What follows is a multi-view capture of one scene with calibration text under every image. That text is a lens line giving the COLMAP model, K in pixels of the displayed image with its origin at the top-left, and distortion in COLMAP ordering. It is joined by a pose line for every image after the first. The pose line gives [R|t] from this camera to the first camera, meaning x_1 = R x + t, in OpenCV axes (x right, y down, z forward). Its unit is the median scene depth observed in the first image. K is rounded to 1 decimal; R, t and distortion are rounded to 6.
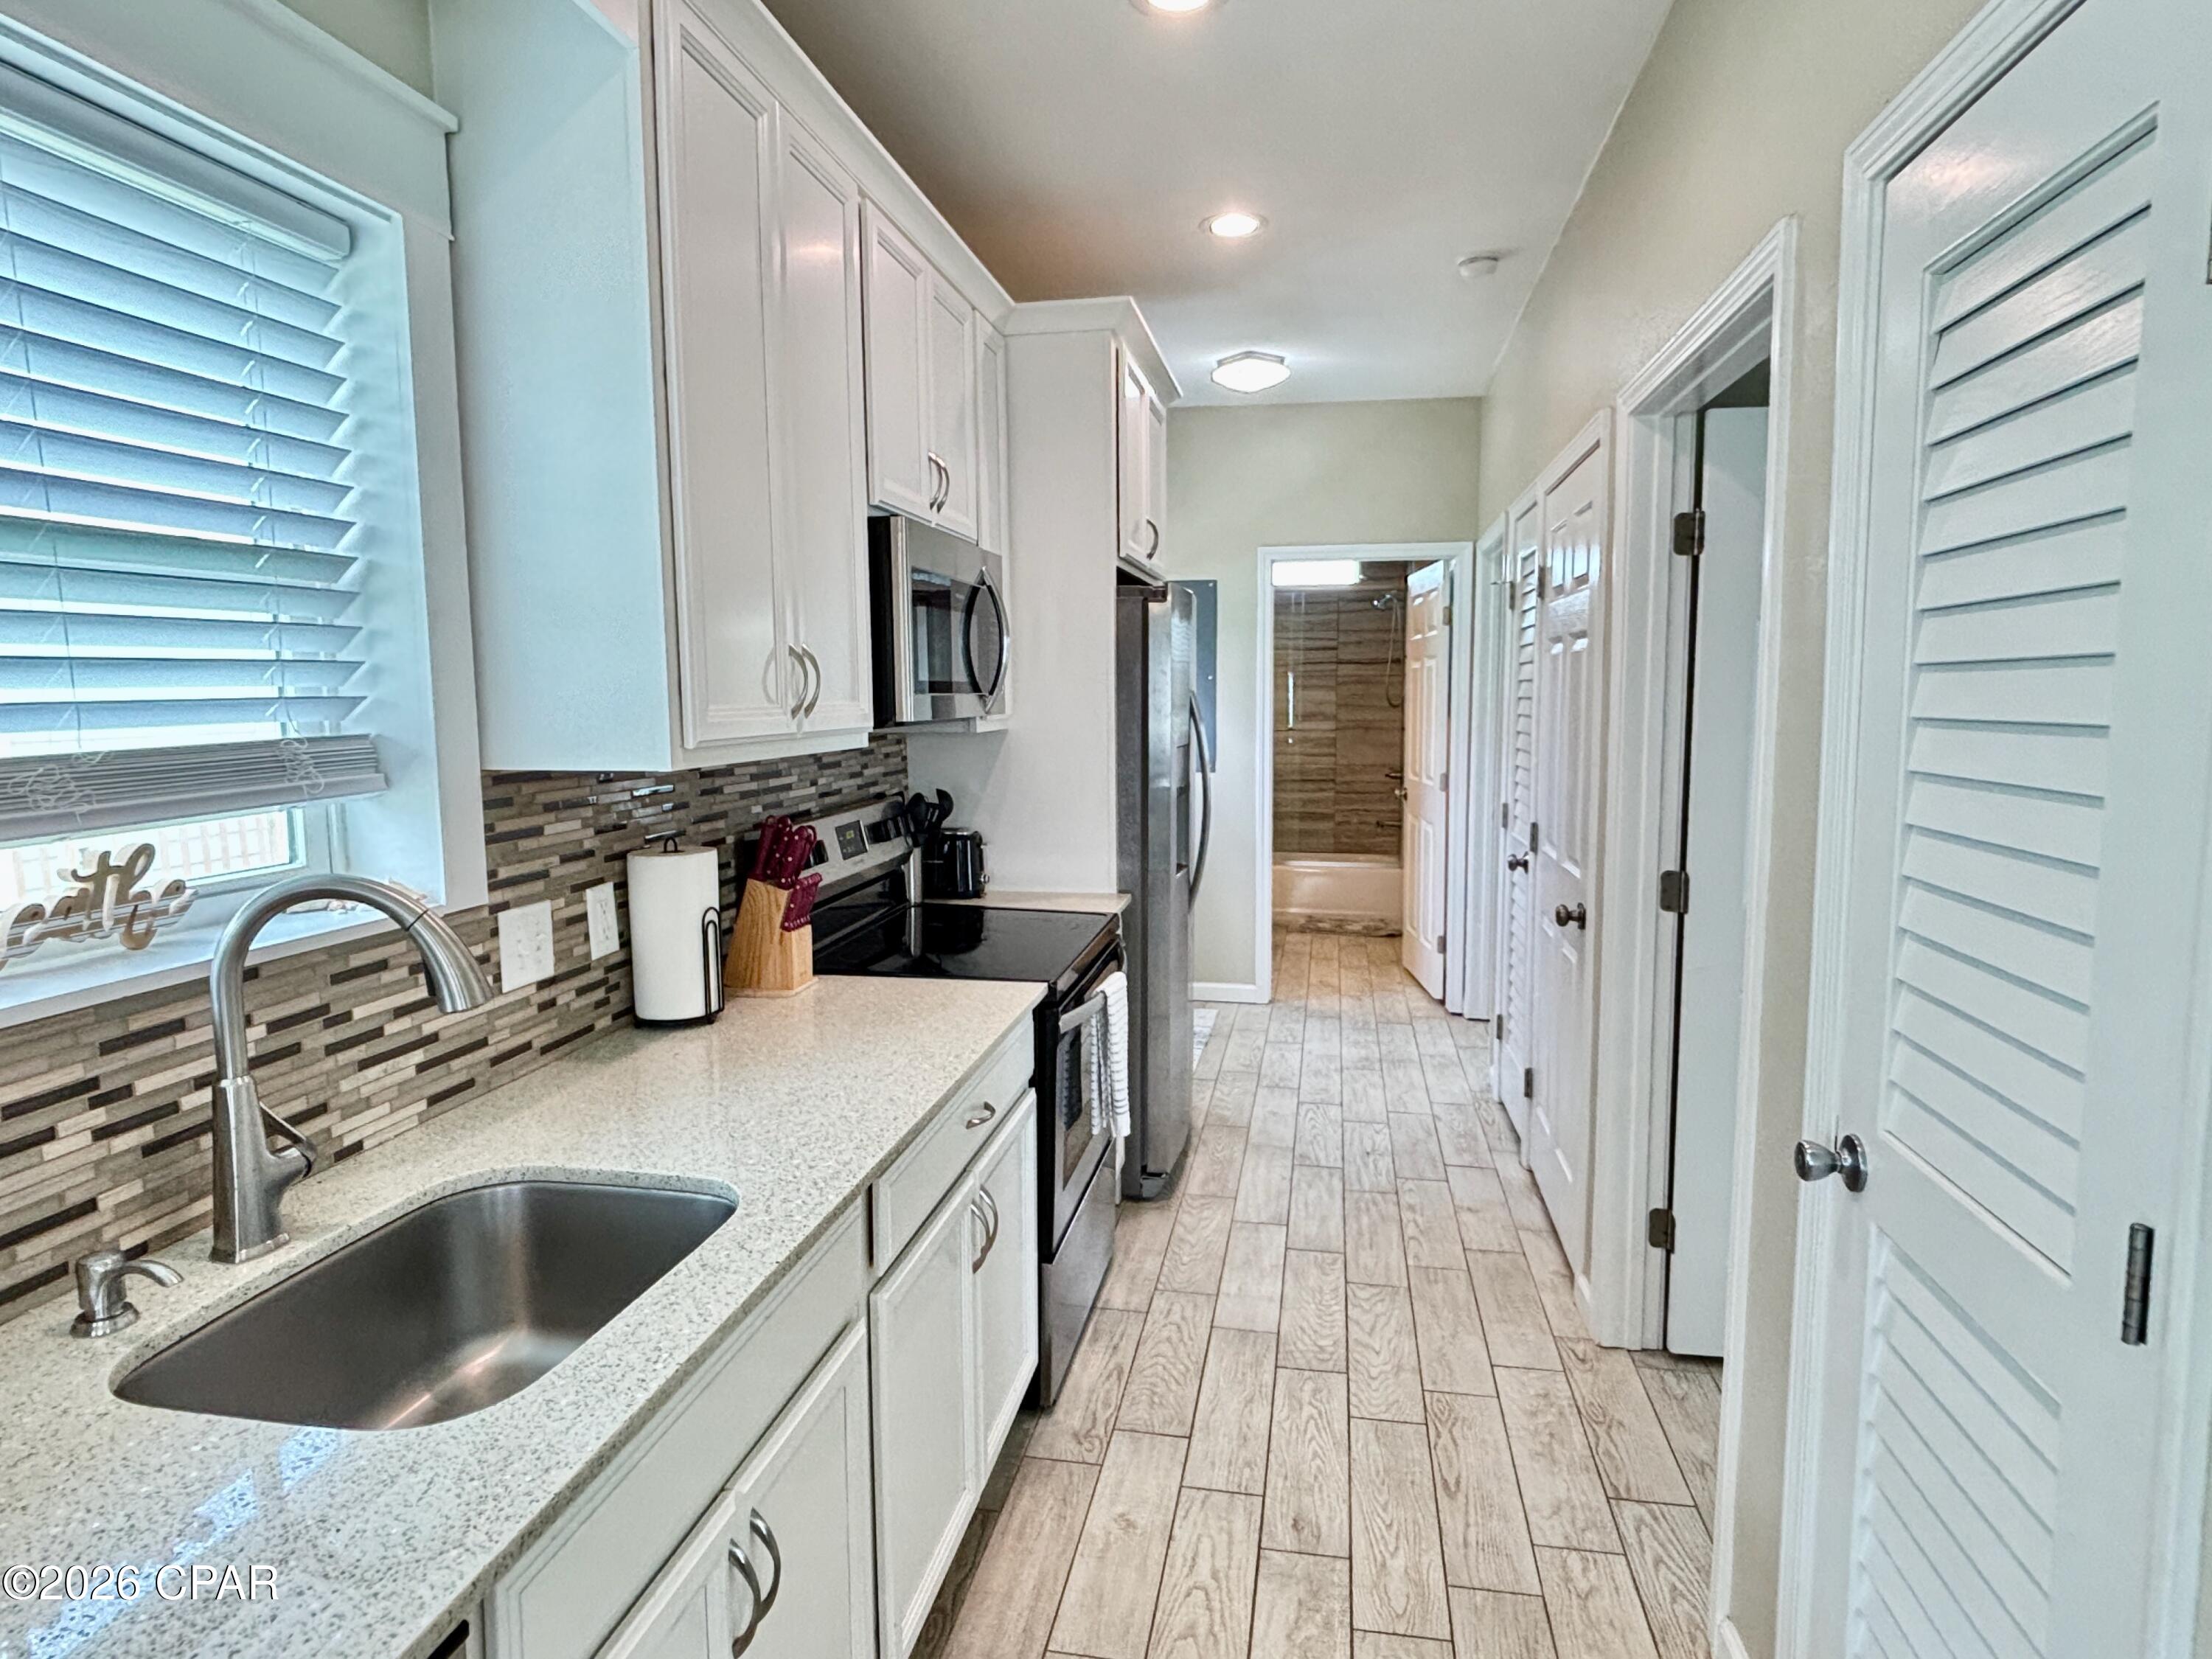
lens RADIAL K [[1288.4, 0, 1110.2], [0, 1288.4, 818.1], [0, 0, 1]] dist [0.033635, -0.034650]
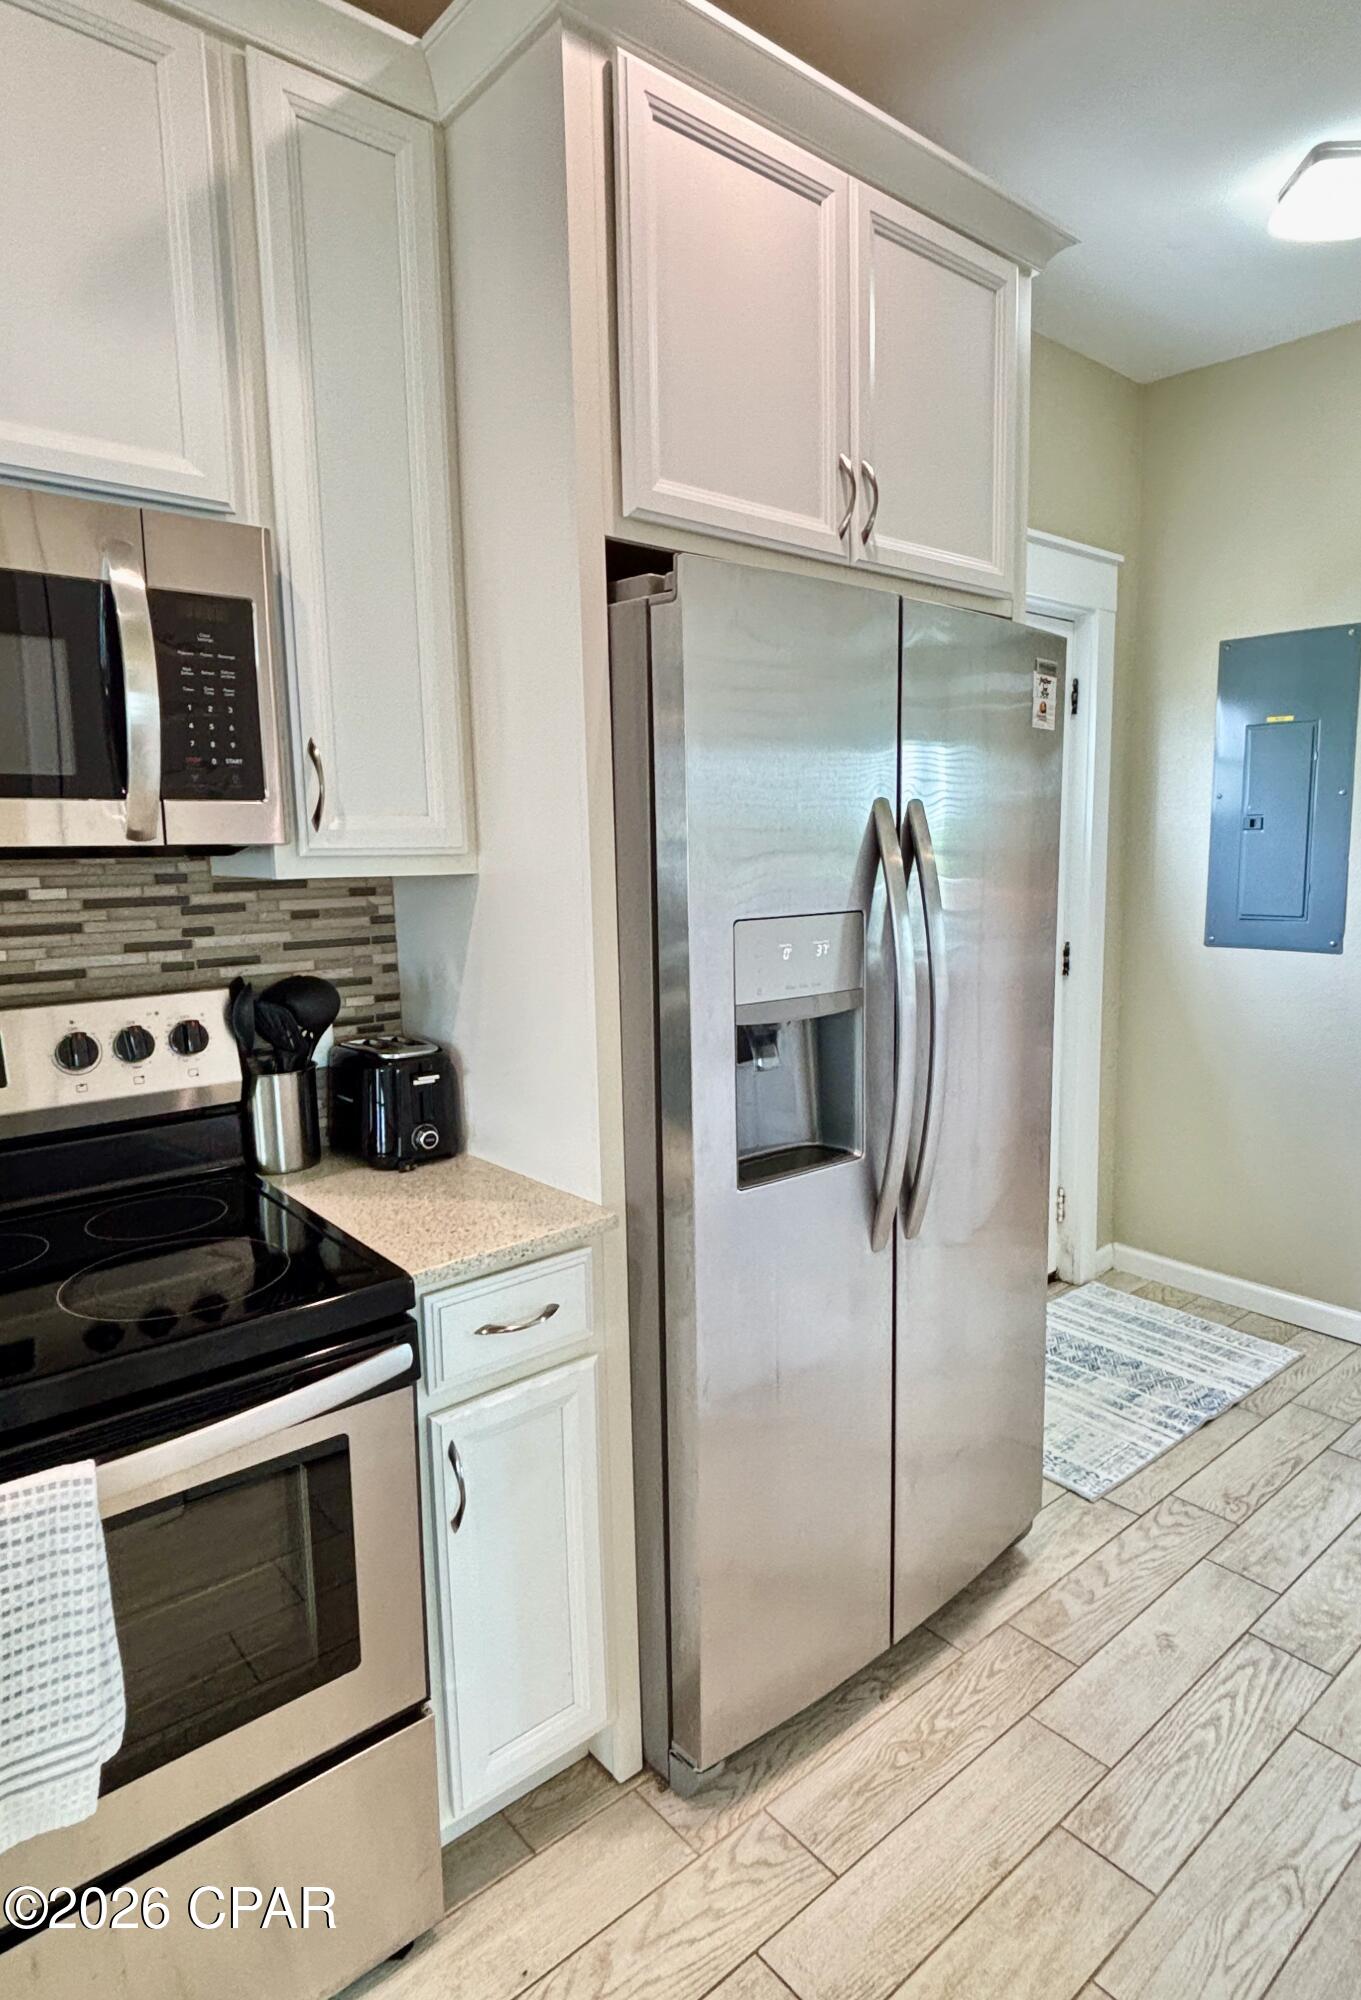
lens RADIAL K [[1148.6, 0, 746.4], [0, 1148.6, 994.7], [0, 0, 1]] dist [0.006473, 0.000435]
pose [[0.787957, 0.081495, -0.610313, 0.525416], [-0.058022, 0.996619, 0.058168, -0.088264], [0.612990, -0.010422, 0.790022, 1.129160]]
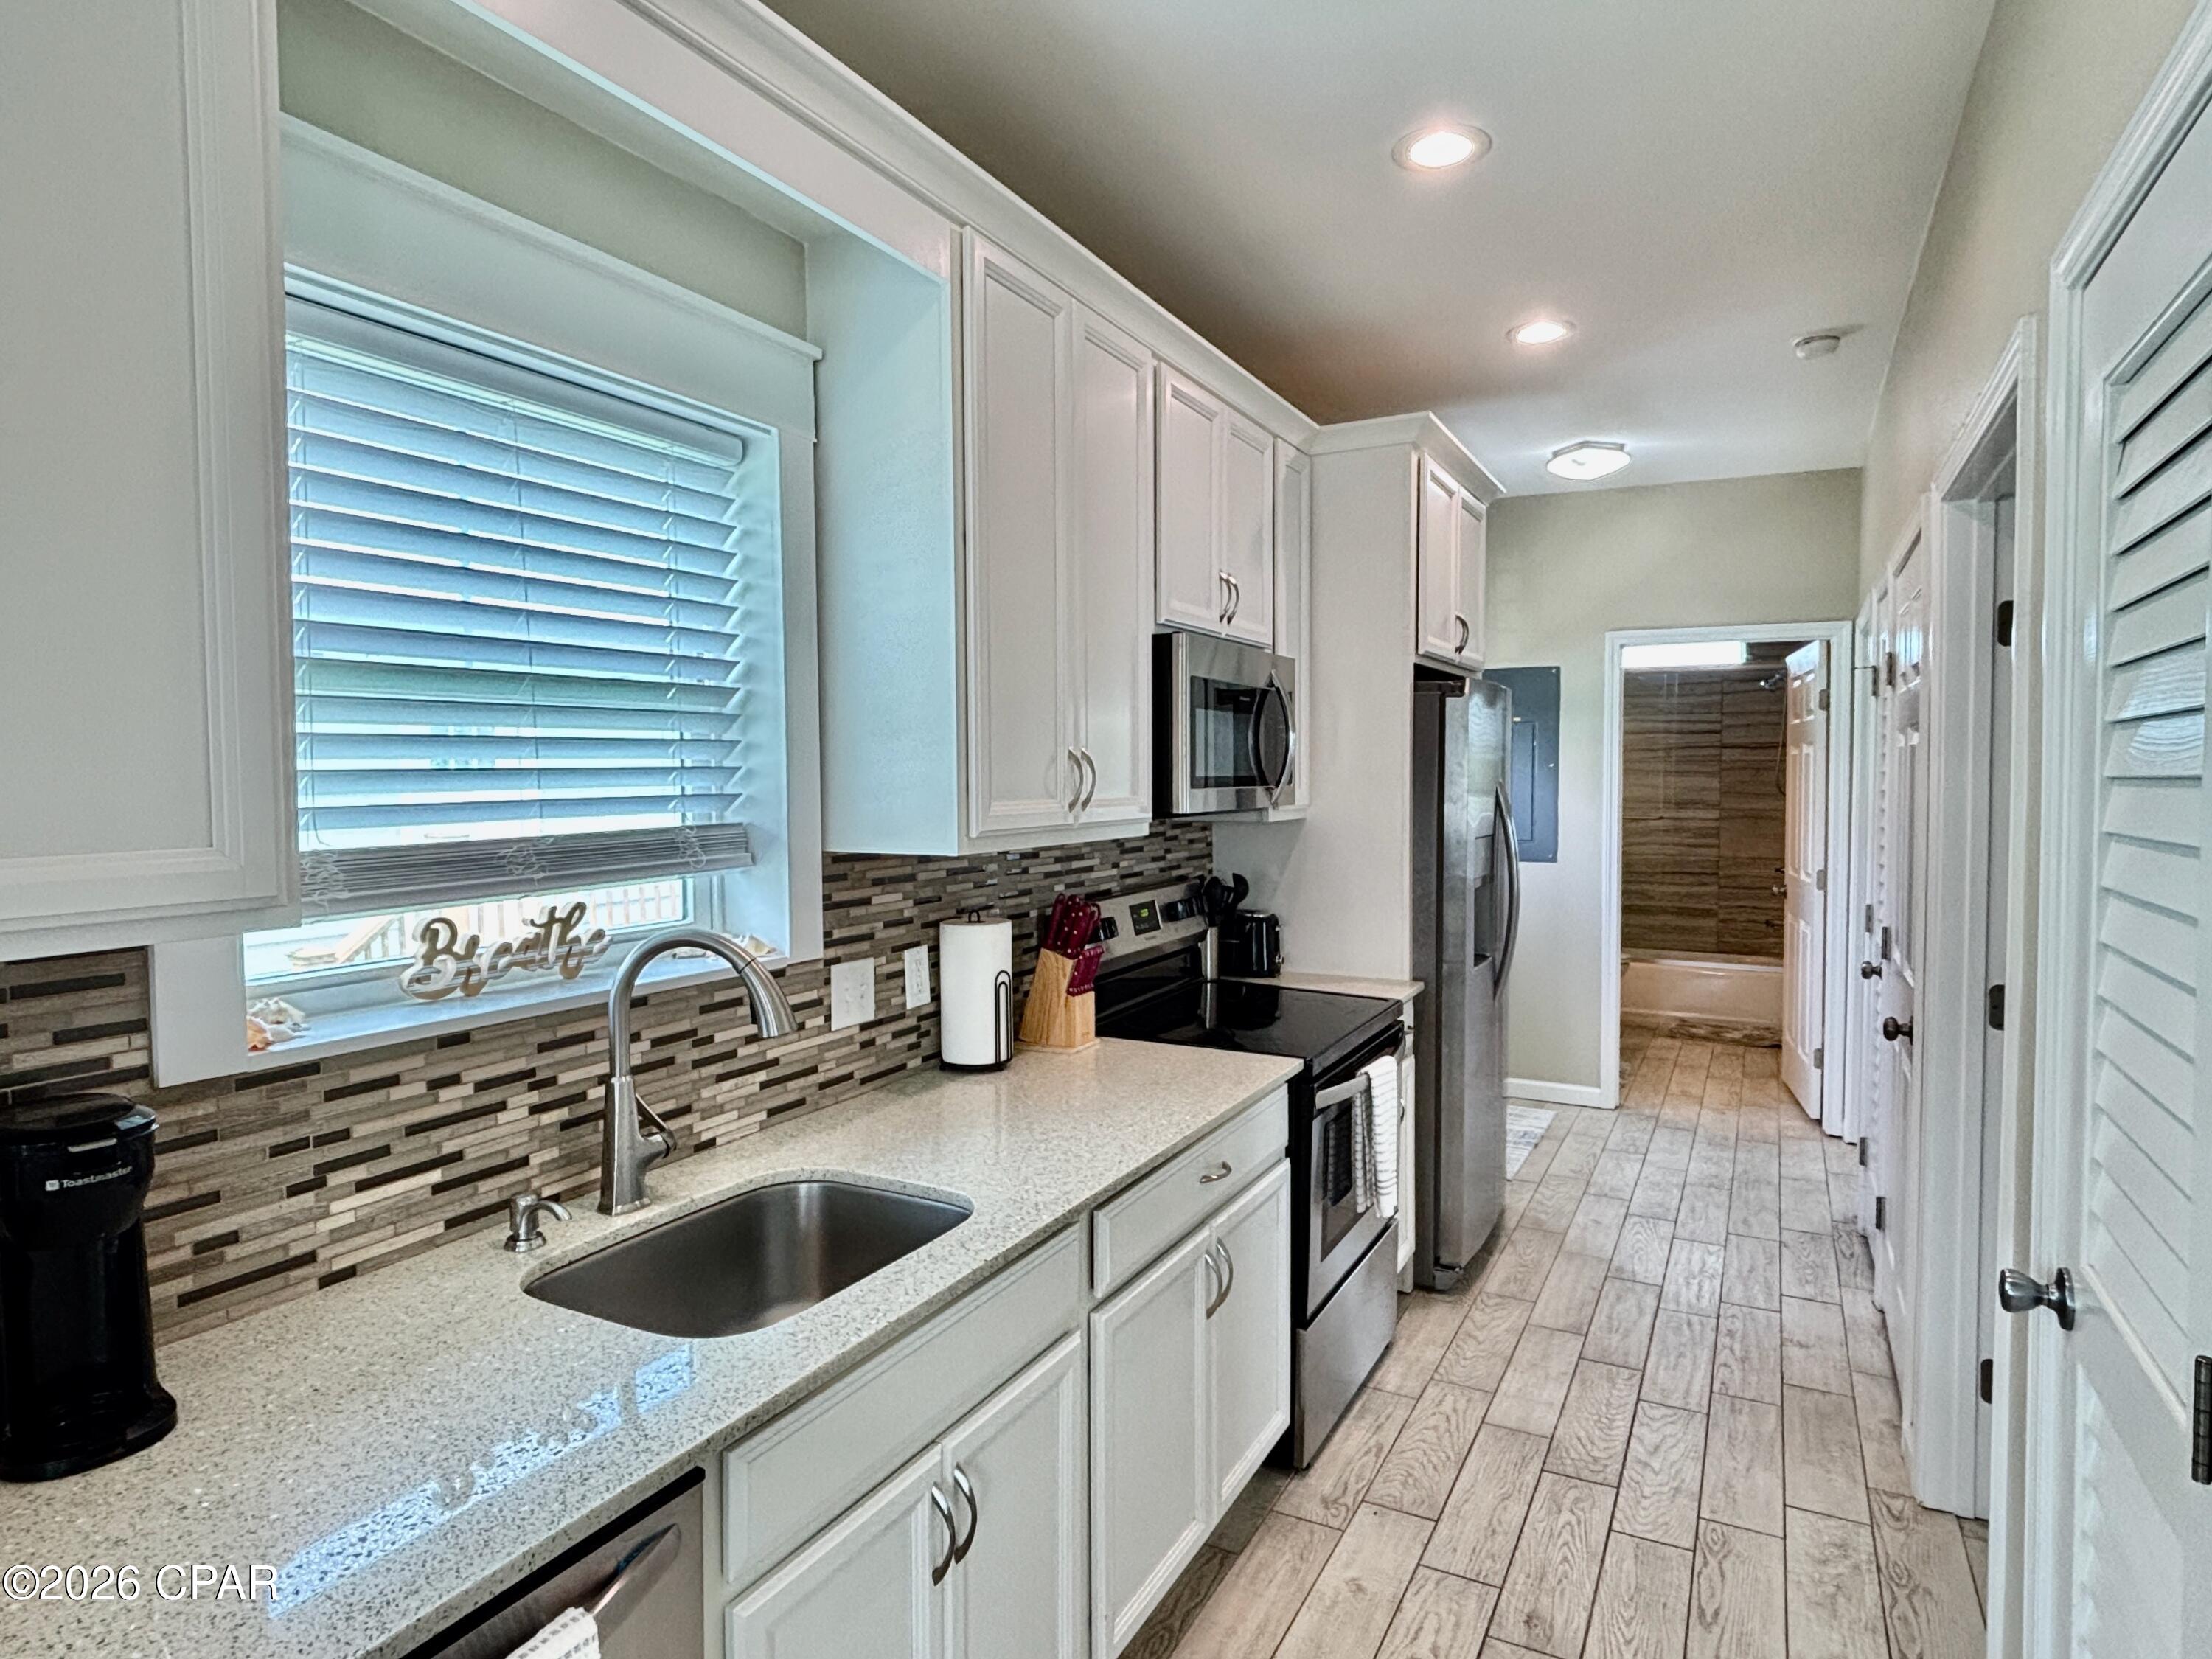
lens RADIAL K [[1288.4, 0, 1095.1], [0, 1288.4, 818.8], [0, 0, 1]] dist [0.033635, -0.034650]
pose [[0.953258, 0.013458, -0.301859, 0.123945], [-0.032289, 0.997824, -0.057480, -0.004234], [0.300428, 0.064540, 0.951618, -0.096168]]
